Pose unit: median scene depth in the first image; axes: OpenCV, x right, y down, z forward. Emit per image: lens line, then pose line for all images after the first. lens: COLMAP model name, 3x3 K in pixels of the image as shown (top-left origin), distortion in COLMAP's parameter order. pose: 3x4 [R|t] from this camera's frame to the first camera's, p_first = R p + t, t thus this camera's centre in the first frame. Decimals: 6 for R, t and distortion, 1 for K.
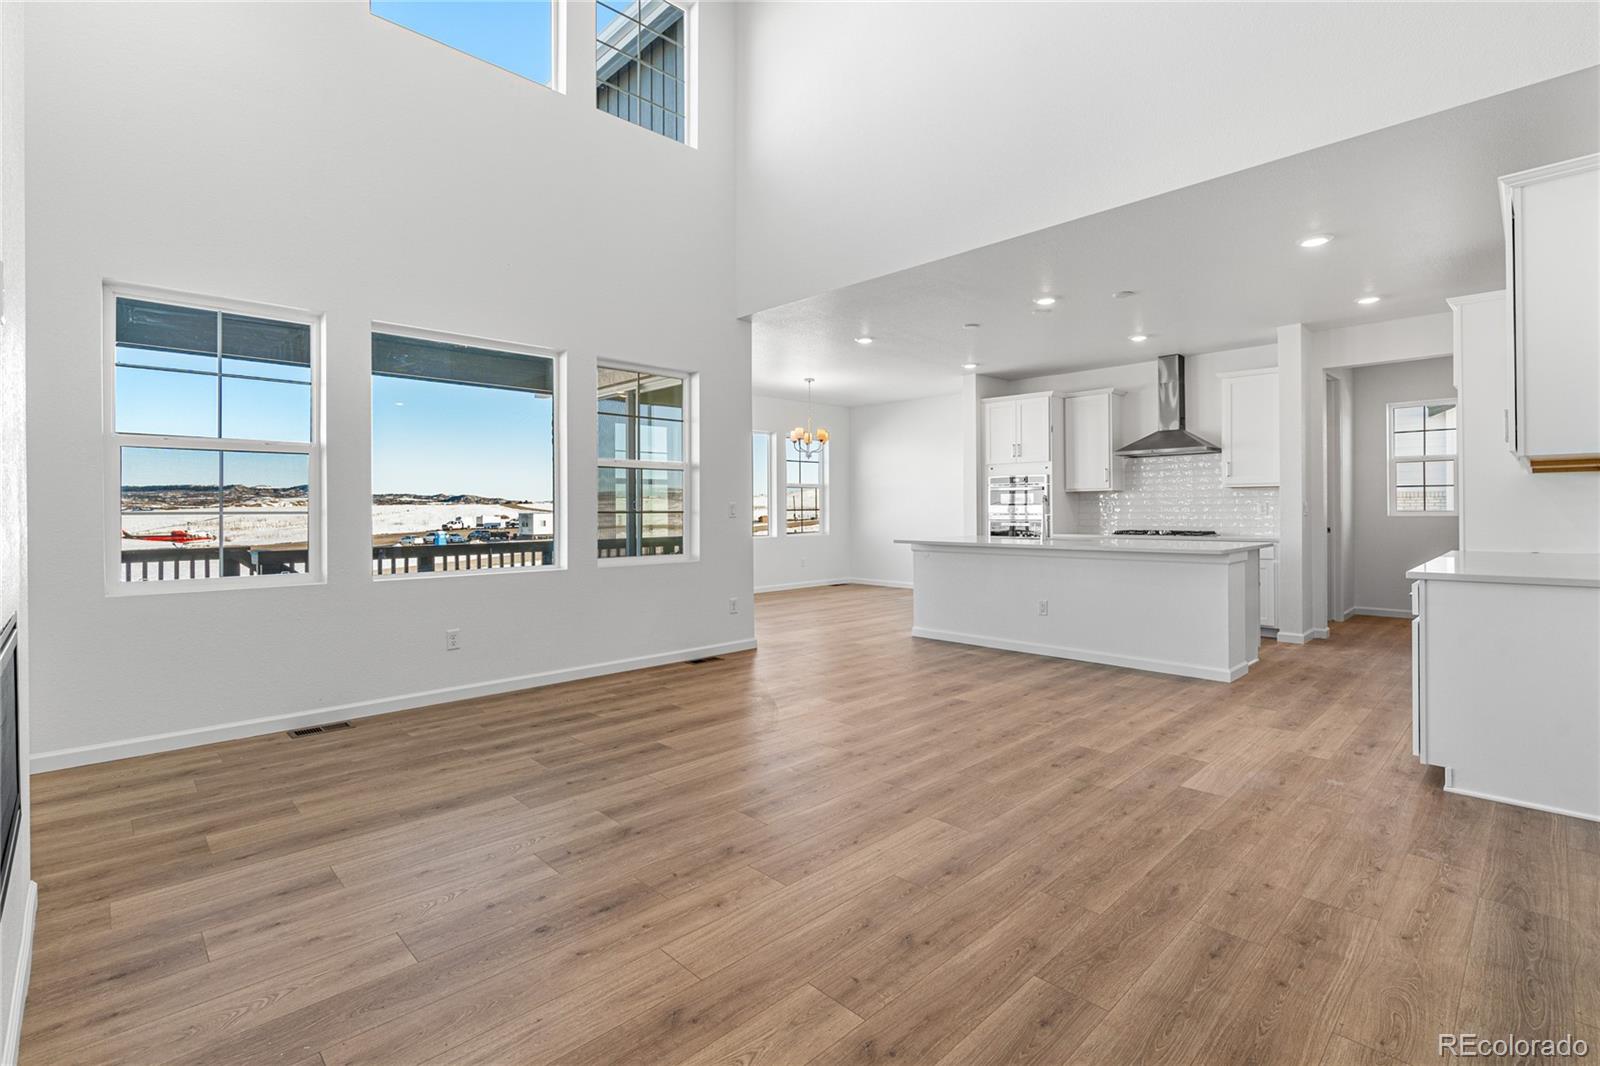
lens RADIAL K [[732.4, 0, 801.2], [0, 732.4, 503.9], [0, 0, 1]] dist [-0.005036, 0.001902]
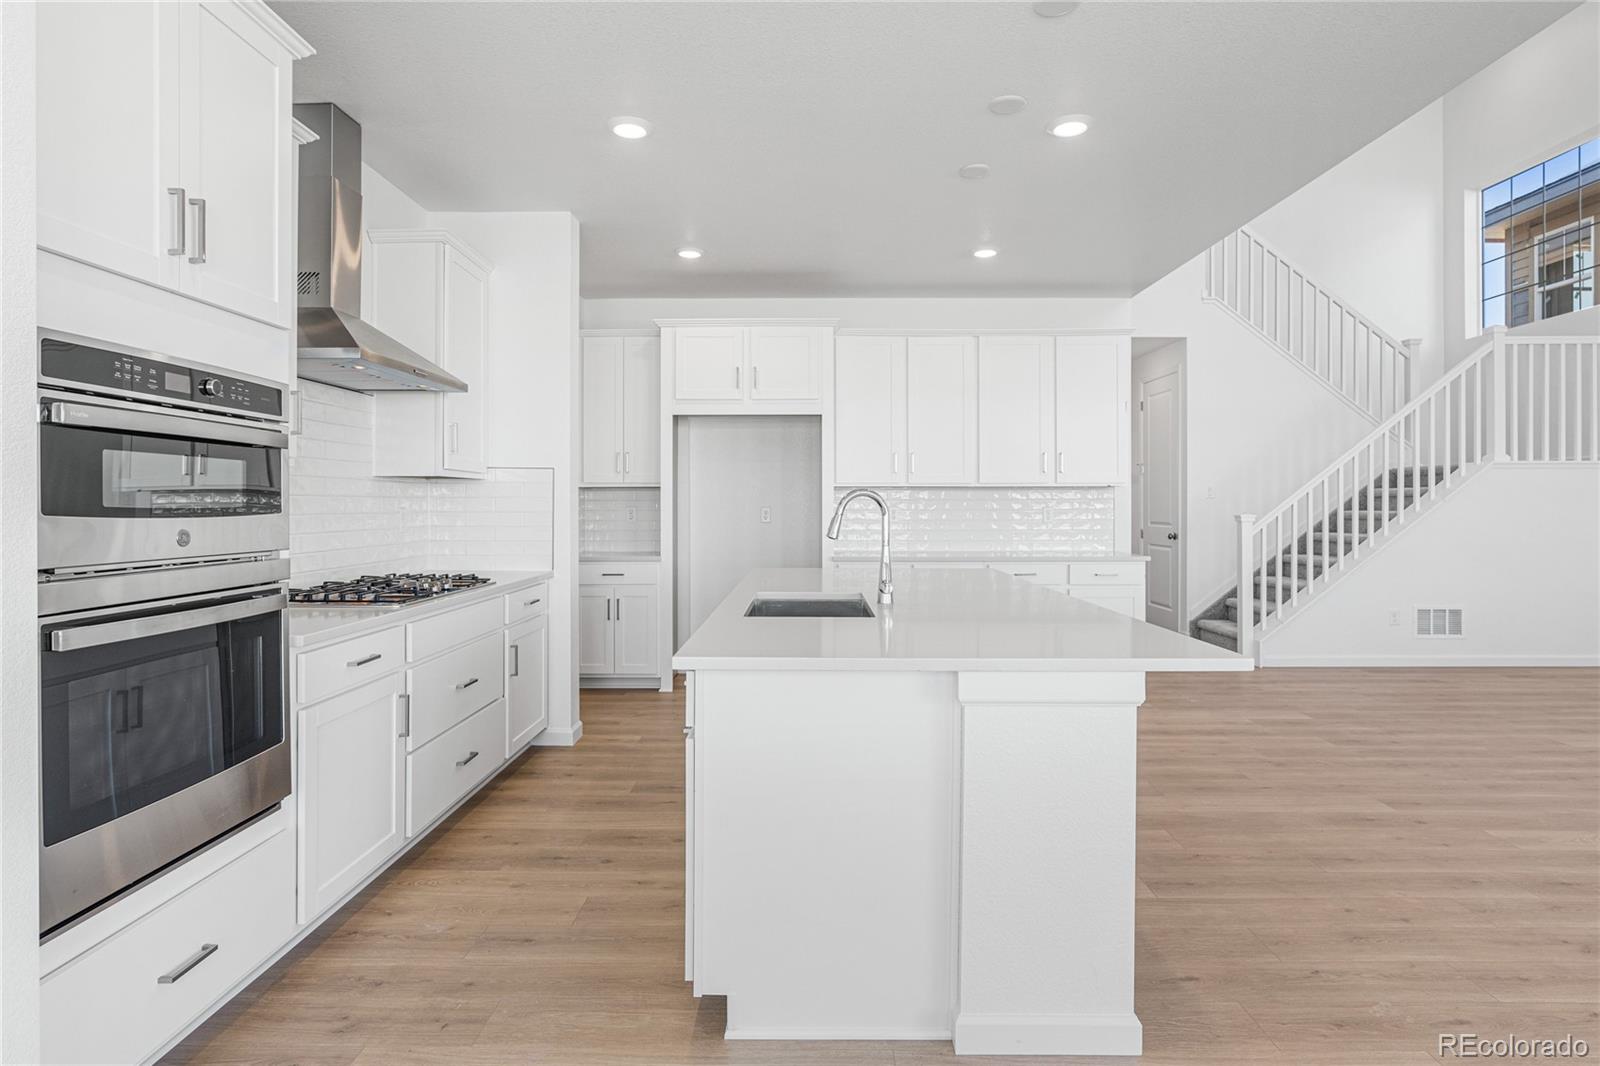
lens RADIAL K [[853.3, 0, 801.9], [0, 853.3, 508.9], [0, 0, 1]] dist [-0.018328, 0.003974]
pose [[-0.704720, 0.003405, 0.709477, 0.057239], [-0.000344, 0.999987, -0.005141, 0.001383], [-0.709486, -0.003867, -0.704709, 2.319721]]
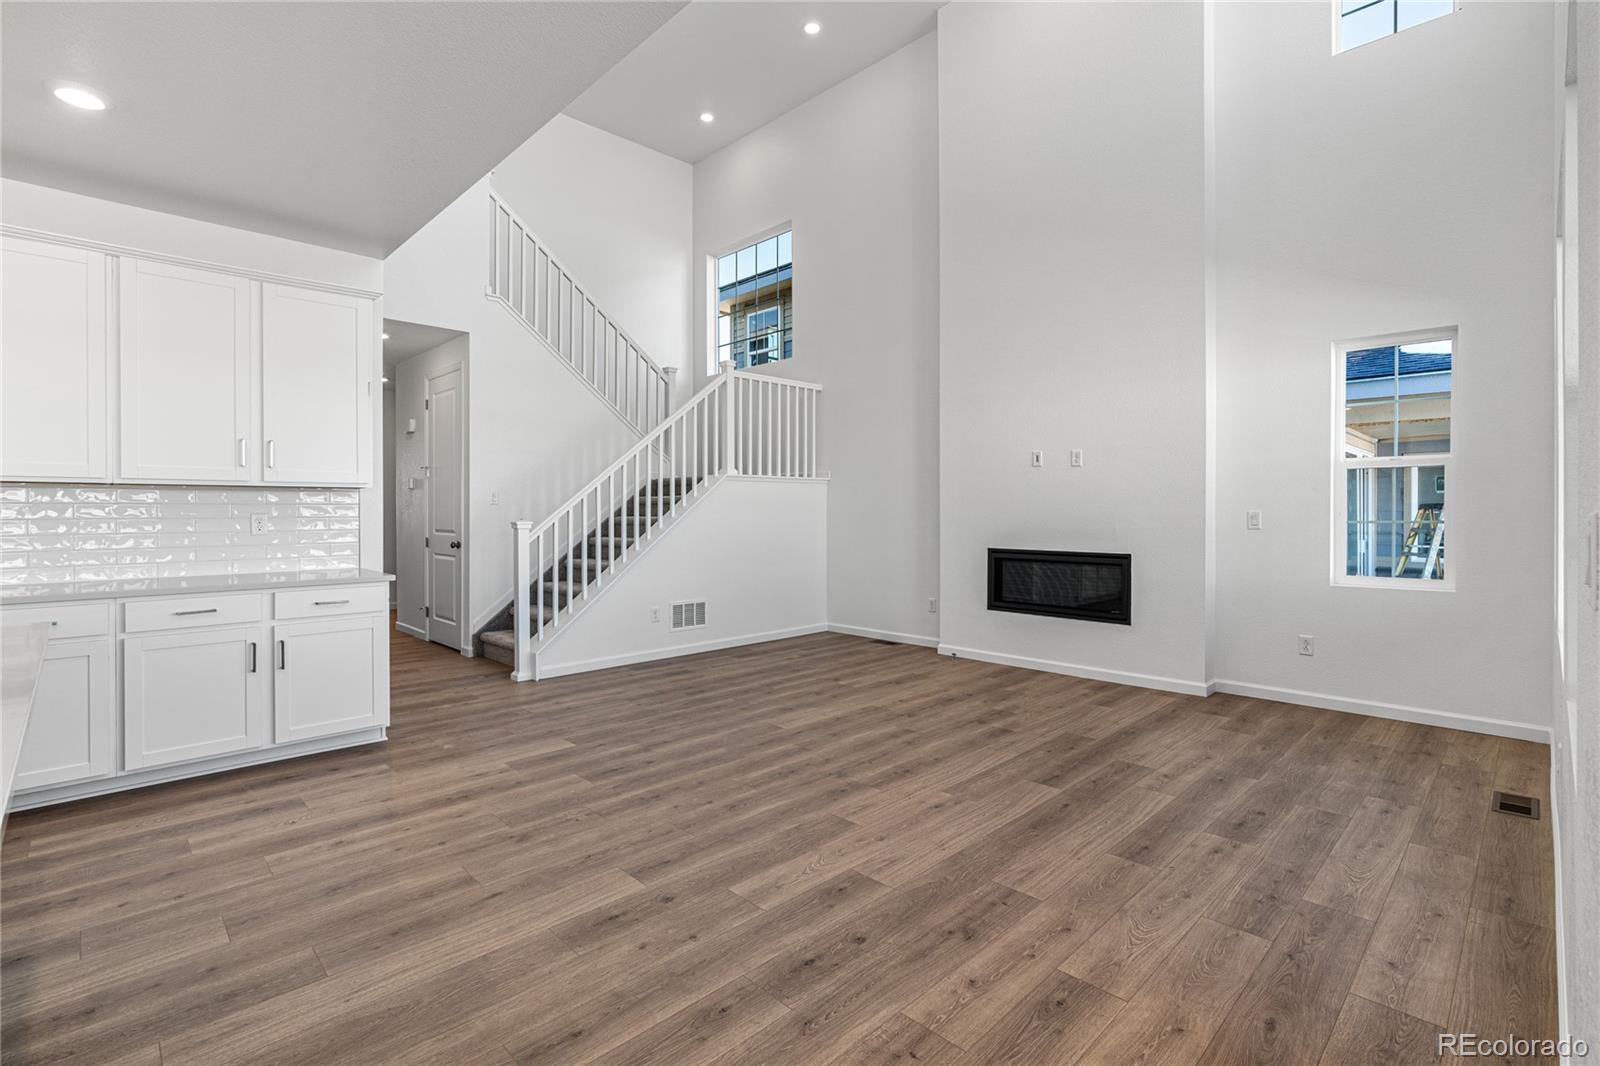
lens RADIAL K [[732.4, 0, 794.7], [0, 732.4, 504.2], [0, 0, 1]] dist [-0.005036, 0.001902]
pose [[-0.999984, 0.005154, 0.002220, 0.116484], [0.005119, 0.999863, -0.015769, -0.004540], [-0.002301, -0.015758, -0.999873, 1.872585]]
